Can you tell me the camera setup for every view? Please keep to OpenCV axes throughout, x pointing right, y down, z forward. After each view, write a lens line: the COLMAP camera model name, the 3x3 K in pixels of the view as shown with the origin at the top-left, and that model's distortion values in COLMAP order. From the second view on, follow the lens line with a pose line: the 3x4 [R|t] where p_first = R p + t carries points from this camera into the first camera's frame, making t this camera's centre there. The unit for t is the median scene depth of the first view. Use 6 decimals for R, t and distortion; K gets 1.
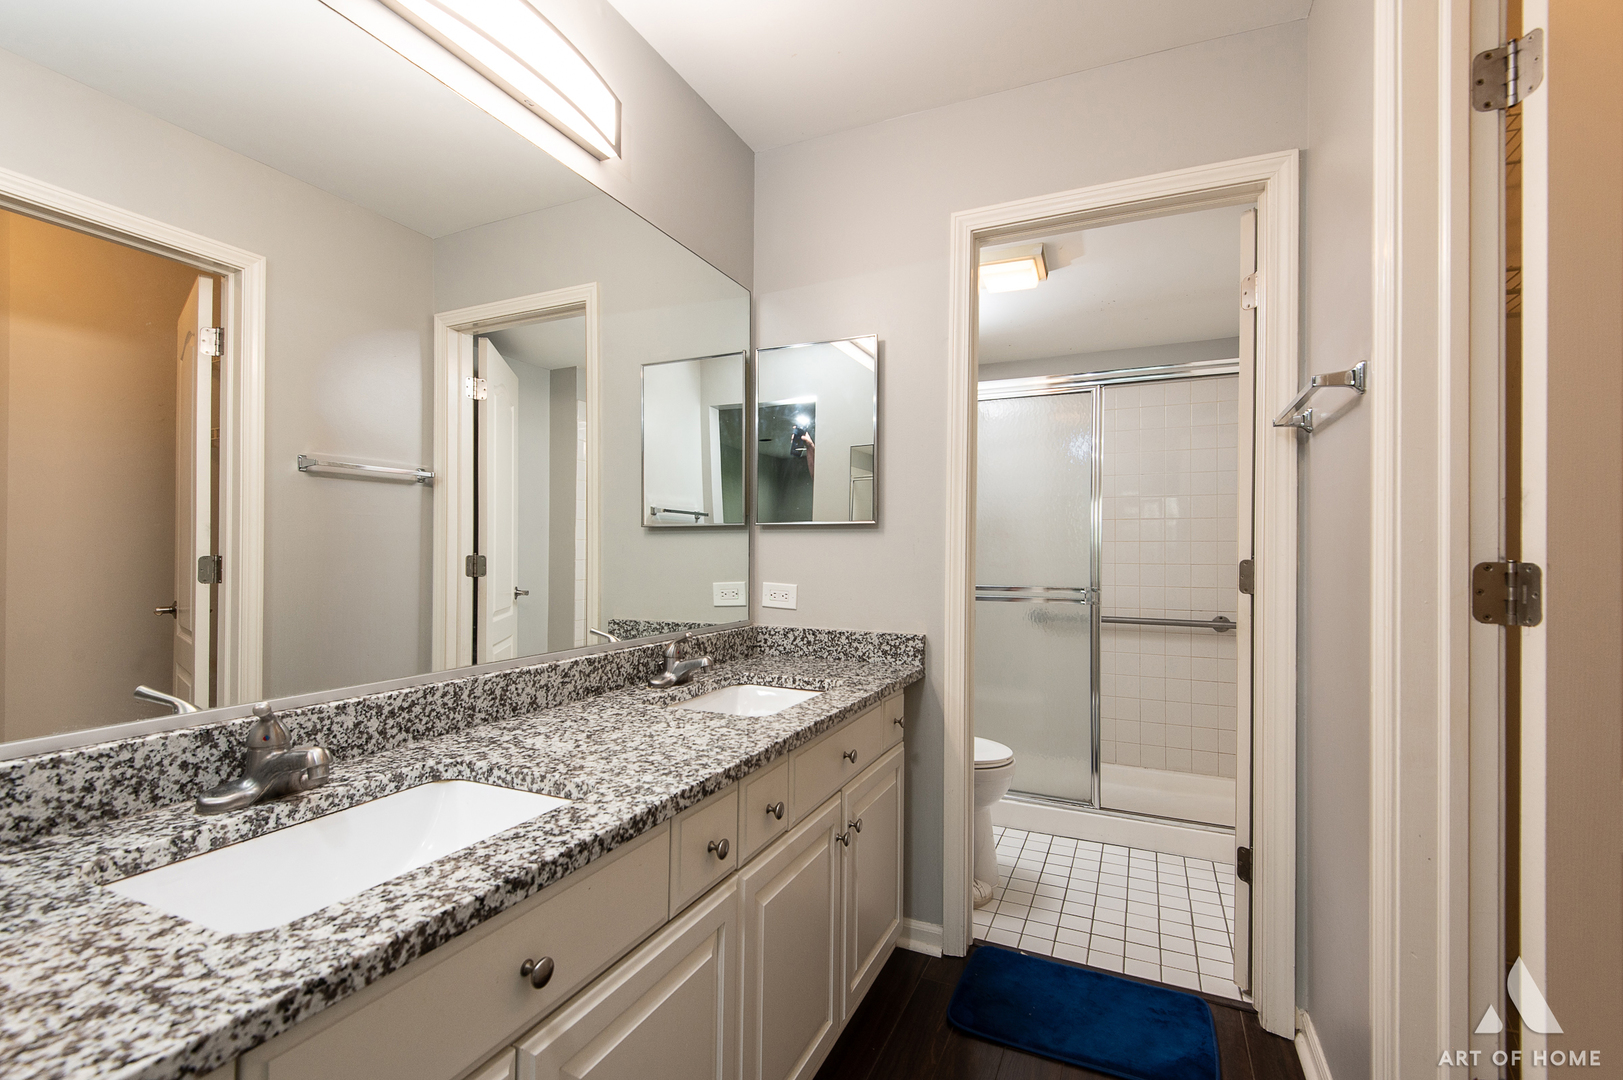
lens RADIAL K [[736.7, 0, 795.7], [0, 736.7, 554.2], [0, 0, 1]] dist [0.009539, -0.001715]
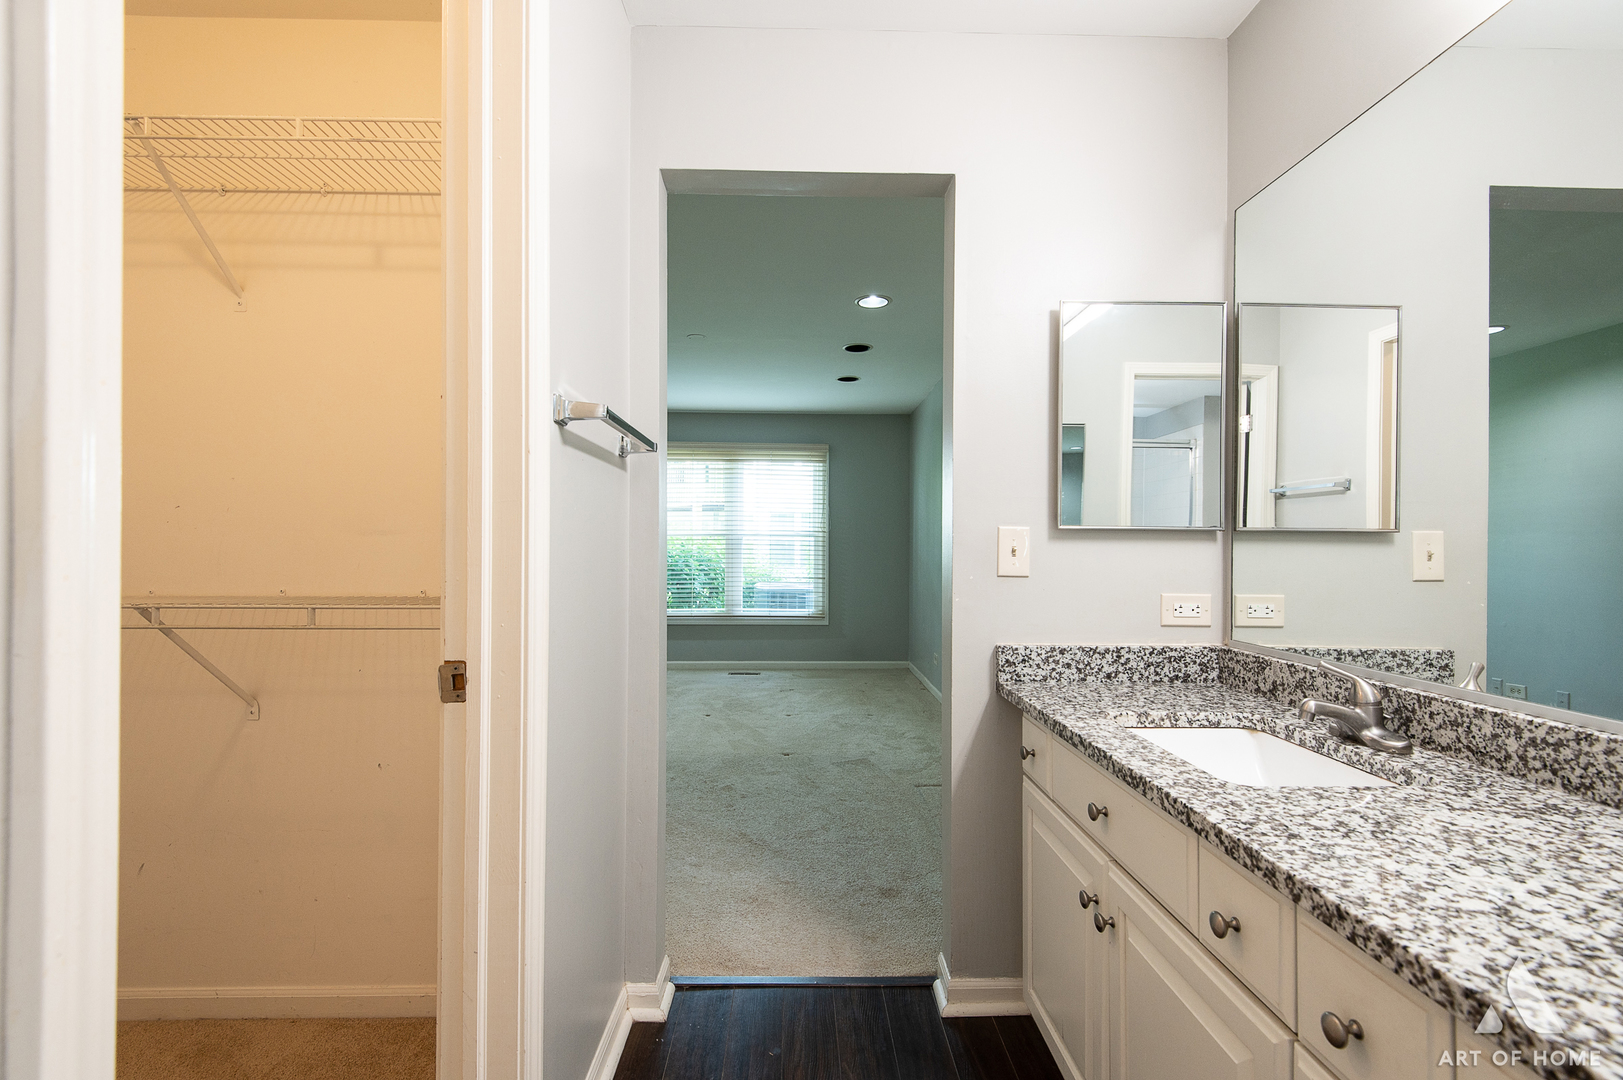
lens RADIAL K [[736.7, 0, 808.2], [0, 736.7, 544.0], [0, 0, 1]] dist [0.009539, -0.001715]
pose [[-0.895874, -0.007823, -0.444238, 0.637664], [-0.005153, 0.999961, -0.007217, -0.009367], [0.444277, -0.004176, -0.895880, 1.452288]]
